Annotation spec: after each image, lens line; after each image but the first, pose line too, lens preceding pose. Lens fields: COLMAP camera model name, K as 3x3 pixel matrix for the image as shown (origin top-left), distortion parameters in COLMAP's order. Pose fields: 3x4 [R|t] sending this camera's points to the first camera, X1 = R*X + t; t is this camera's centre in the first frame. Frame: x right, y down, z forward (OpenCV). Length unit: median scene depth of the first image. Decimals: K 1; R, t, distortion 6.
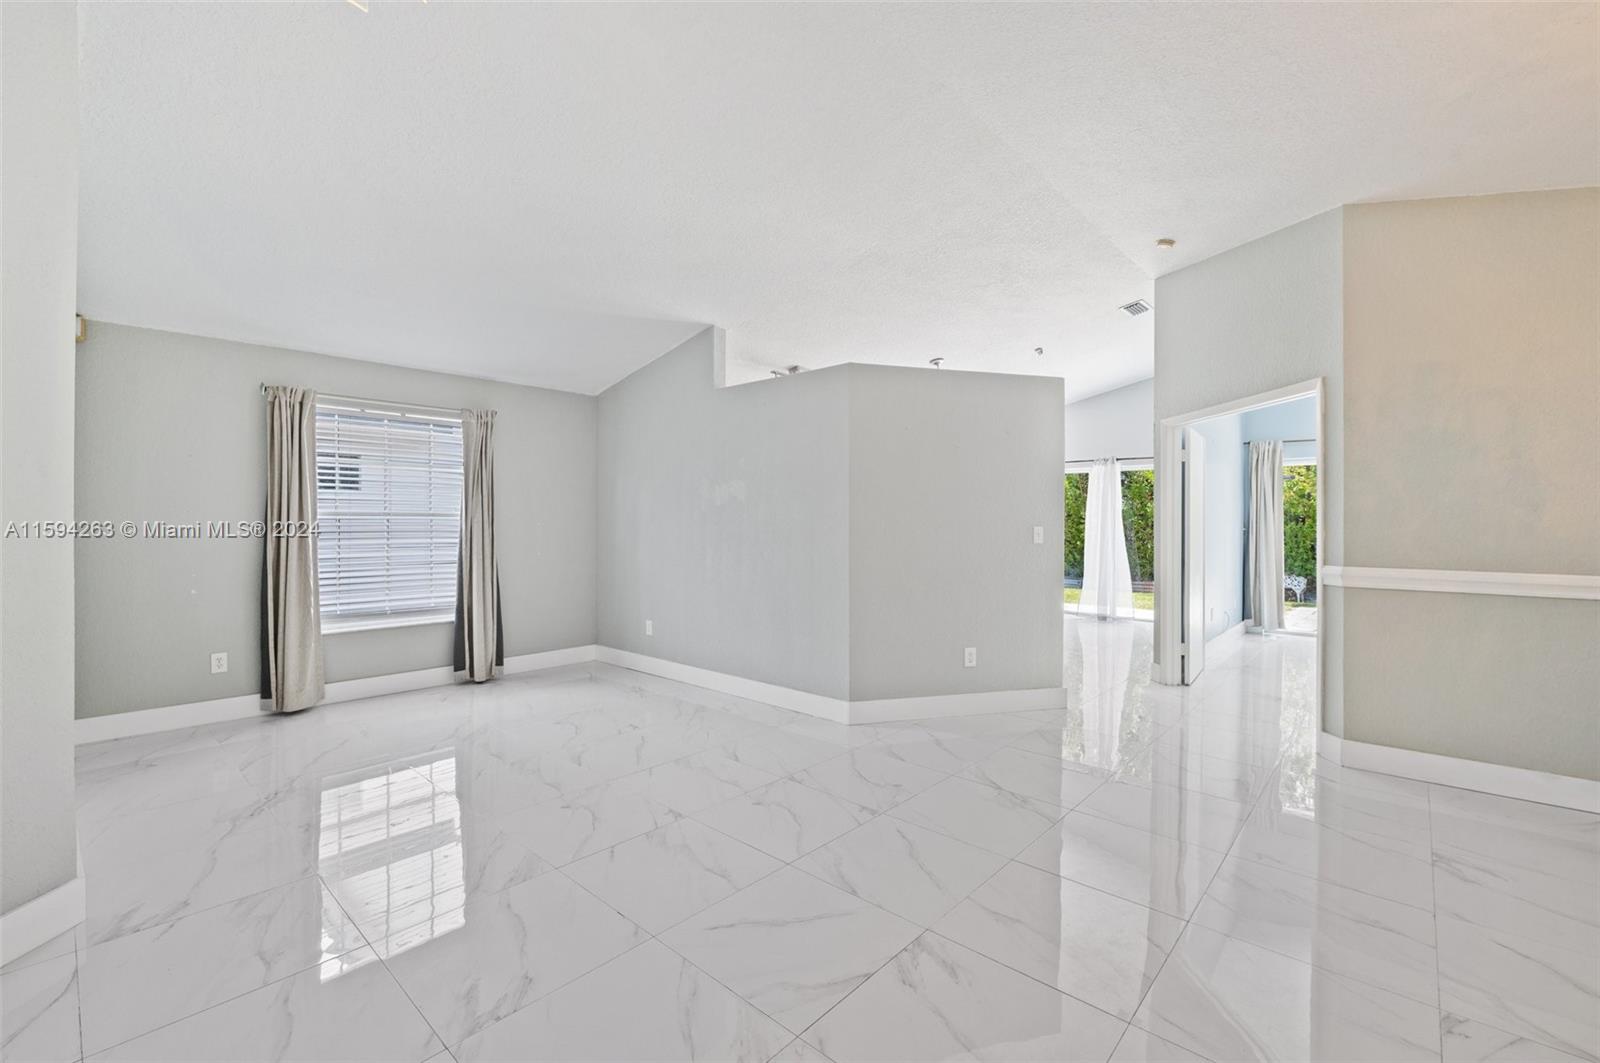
lens RADIAL K [[705.1, 0, 797.1], [0, 705.1, 522.1], [0, 0, 1]] dist [0.003146, 0.000130]
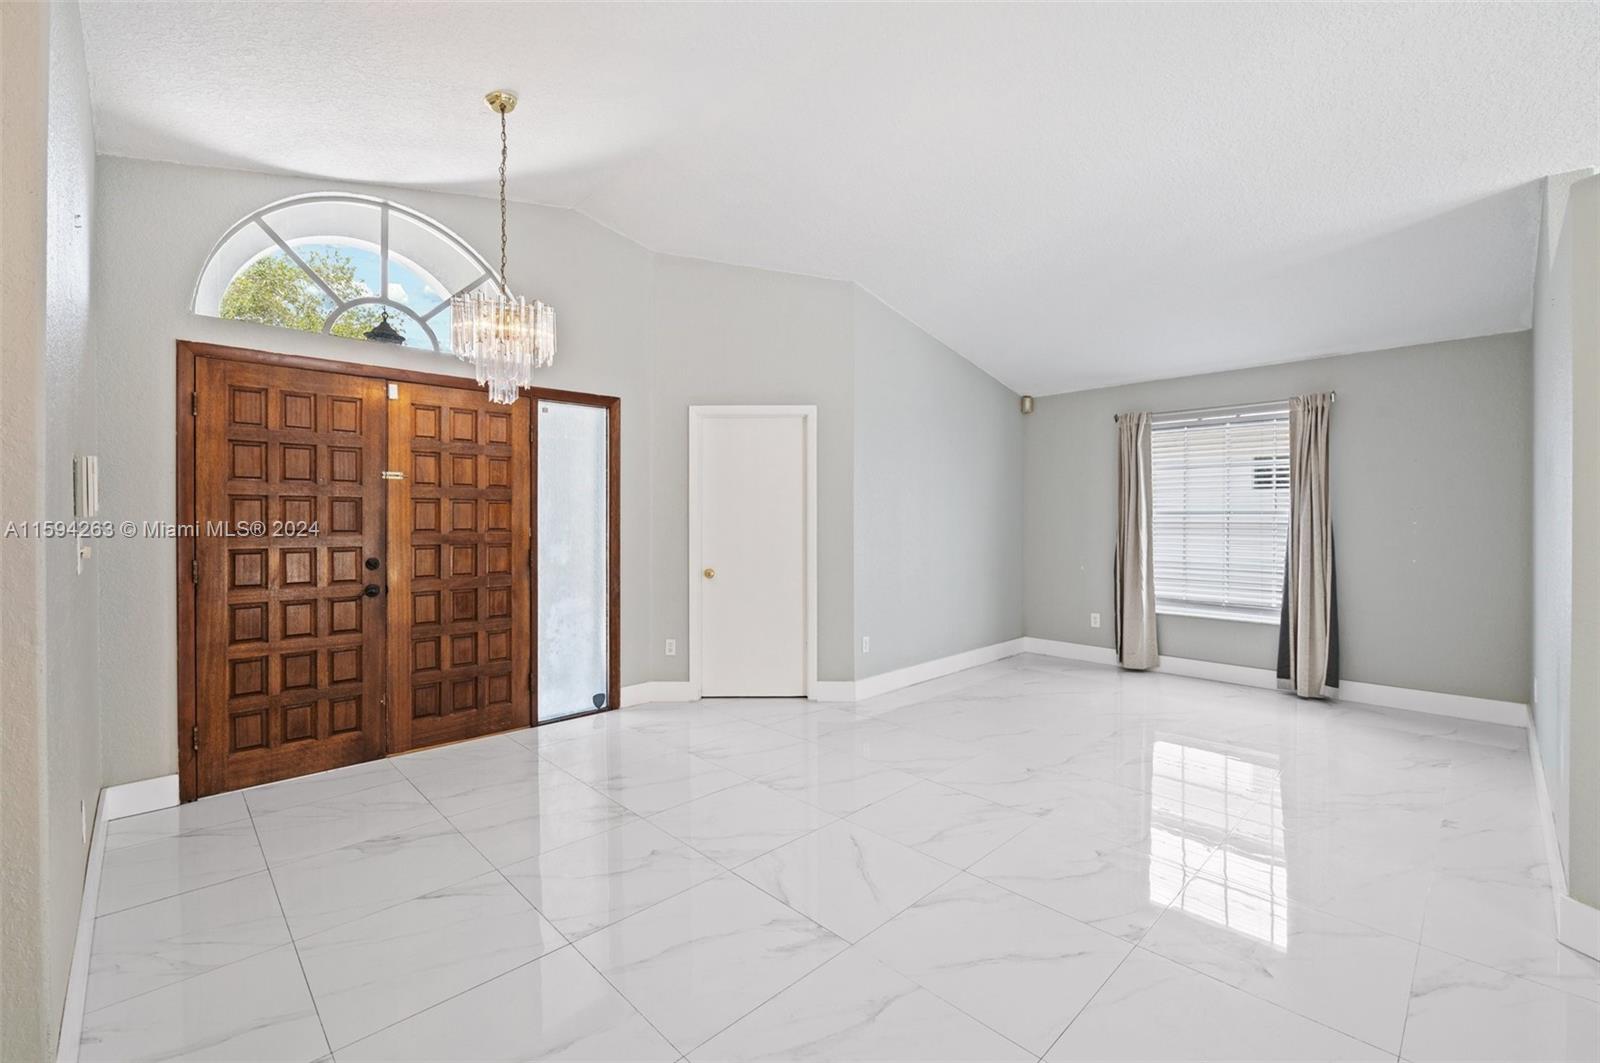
lens RADIAL K [[681.3, 0, 797.6], [0, 681.3, 519.9], [0, 0, 1]] dist [-0.002892, -0.000088]
pose [[-0.069530, -0.001344, -0.997579, 0.467270], [-0.005005, 0.999987, -0.000998, 0.003880], [0.997567, 0.004924, -0.069535, 0.418254]]
